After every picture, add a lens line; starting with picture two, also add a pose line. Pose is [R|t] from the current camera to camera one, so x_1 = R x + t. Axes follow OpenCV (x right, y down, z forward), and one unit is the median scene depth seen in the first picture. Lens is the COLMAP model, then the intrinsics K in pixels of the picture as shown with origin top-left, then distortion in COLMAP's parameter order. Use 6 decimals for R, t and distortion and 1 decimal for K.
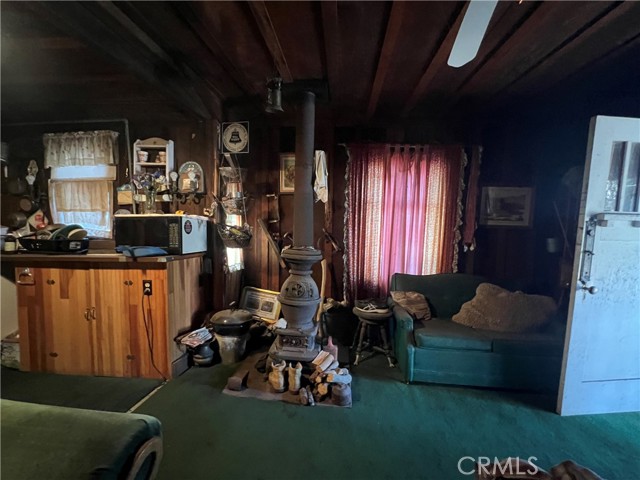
lens RADIAL K [[260.6, 0, 318.8], [0, 260.6, 241.5], [0, 0, 1]] dist [0.001486, 0.000861]
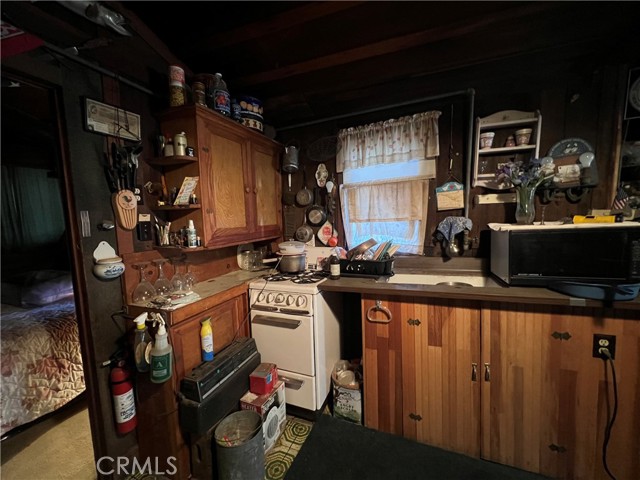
lens RADIAL K [[253.6, 0, 321.2], [0, 253.6, 237.9], [0, 0, 1]] dist [-0.002545, -0.000098]
pose [[0.958116, -0.024928, -0.285294, -0.913819], [0.031723, 0.999312, 0.019221, -0.089448], [0.284619, -0.027466, 0.958247, 0.209706]]
